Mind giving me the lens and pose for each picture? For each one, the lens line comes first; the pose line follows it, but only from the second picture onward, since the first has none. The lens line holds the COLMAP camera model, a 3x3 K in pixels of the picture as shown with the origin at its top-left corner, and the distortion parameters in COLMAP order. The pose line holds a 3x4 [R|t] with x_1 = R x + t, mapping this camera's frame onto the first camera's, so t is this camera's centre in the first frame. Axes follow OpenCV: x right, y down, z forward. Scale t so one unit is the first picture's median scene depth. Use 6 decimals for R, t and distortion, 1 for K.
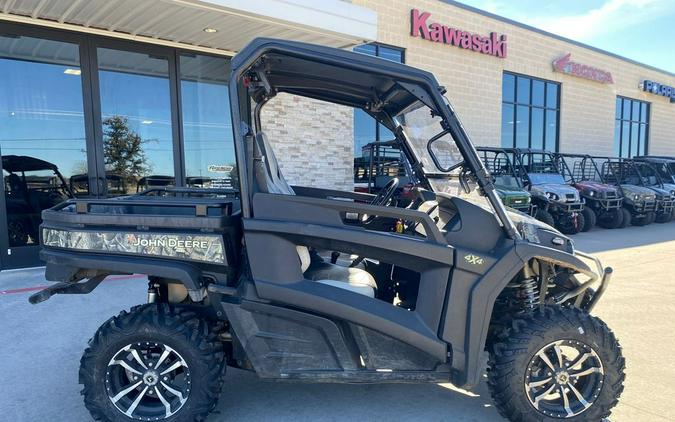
lens RADIAL K [[532.1, 0, 330.5], [0, 532.1, 244.7], [0, 0, 1]] dist [0.035119, -0.028284]
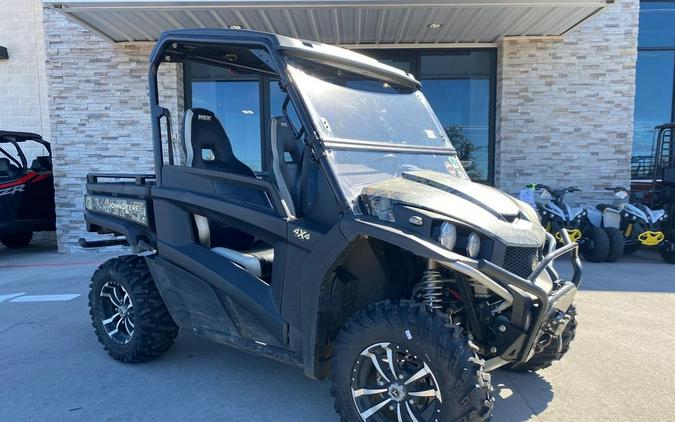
lens RADIAL K [[532.1, 0, 338.7], [0, 532.1, 240.4], [0, 0, 1]] dist [0.035119, -0.028284]
pose [[0.756842, 0.064490, -0.650409, 0.263820], [-0.076518, 0.997020, 0.009818, 0.007358], [0.649104, 0.042338, 0.759521, 0.103424]]
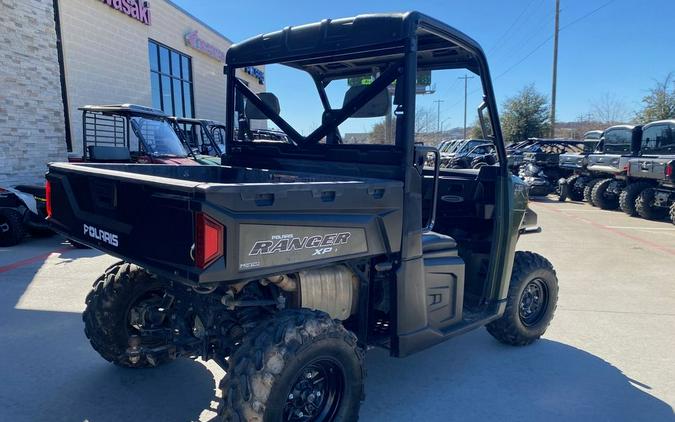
lens RADIAL K [[532.1, 0, 331.6], [0, 532.1, 217.2], [0, 0, 1]] dist [0.035119, -0.028284]
pose [[0.697462, -0.094270, 0.710394, -0.296542], [0.084853, 0.995200, 0.048755, -0.023828], [-0.711580, 0.026275, 0.702113, 0.116810]]
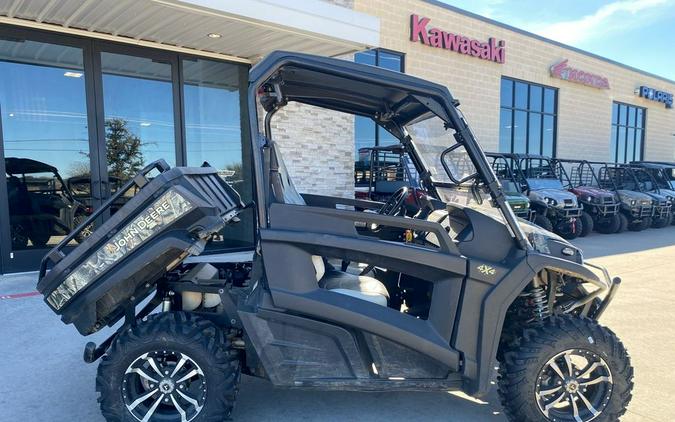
lens RADIAL K [[532.1, 0, 330.4], [0, 532.1, 245.1], [0, 0, 1]] dist [0.035119, -0.028284]
pose [[0.999948, 0.004601, 0.009129, -0.011018], [-0.004574, 0.999985, -0.002932, -0.004429], [-0.009142, 0.002890, 0.999954, -0.003955]]
